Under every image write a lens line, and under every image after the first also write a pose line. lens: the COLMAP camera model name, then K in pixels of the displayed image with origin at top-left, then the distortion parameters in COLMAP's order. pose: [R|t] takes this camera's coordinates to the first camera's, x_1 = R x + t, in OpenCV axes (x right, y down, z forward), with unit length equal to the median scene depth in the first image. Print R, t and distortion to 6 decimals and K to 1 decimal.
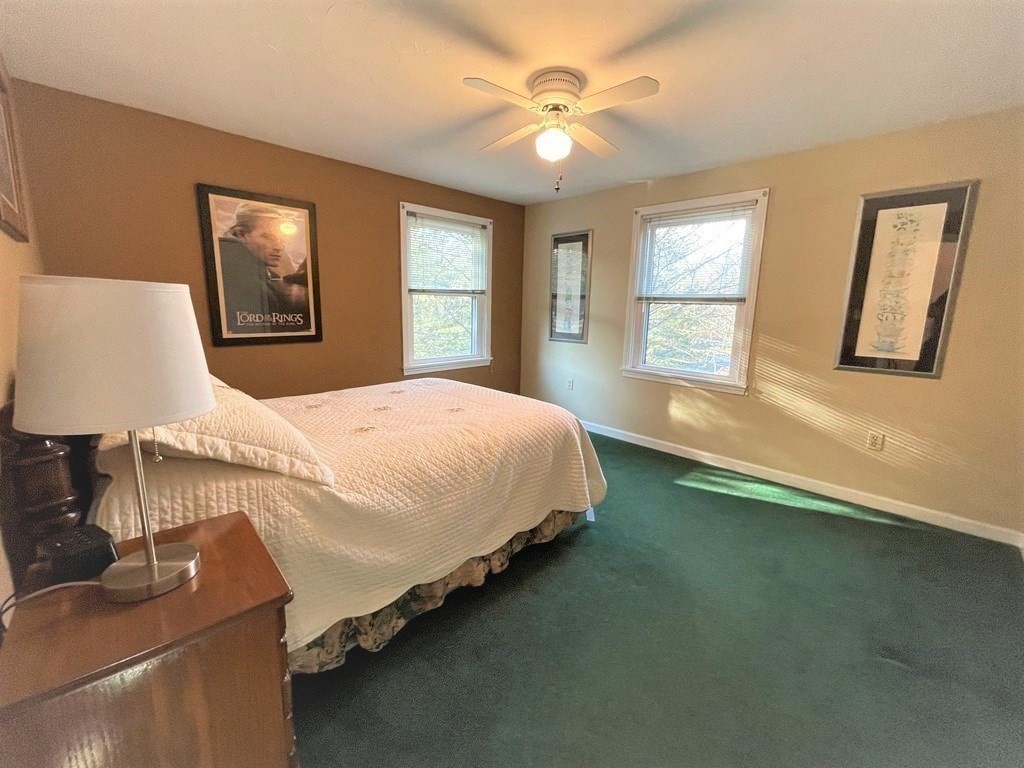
lens RADIAL K [[419.3, 0, 512.0], [0, 419.3, 384.0], [0, 0, 1]] dist [-0.000282, 0.000306]
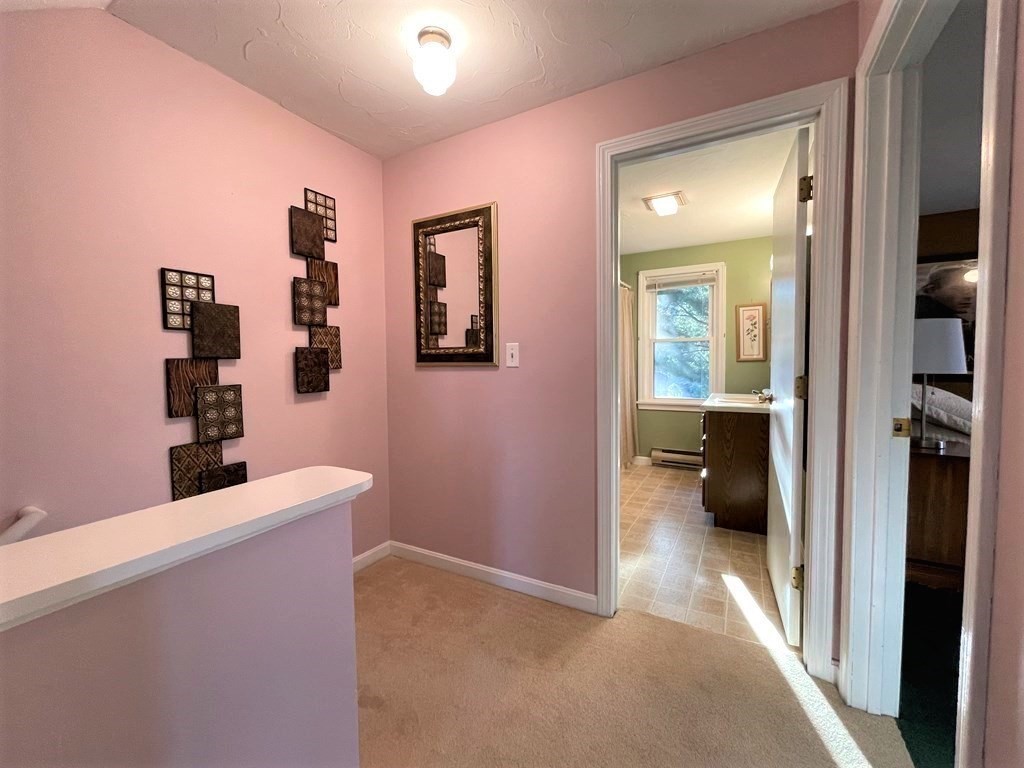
lens RADIAL K [[419.3, 0, 512.0], [0, 419.3, 384.0], [0, 0, 1]] dist [-0.000282, 0.000306]
pose [[0.282512, 0.019575, -0.959064, 0.444743], [-0.156425, 0.987350, -0.025926, 0.328711], [0.946424, 0.157346, 0.282000, -1.131041]]
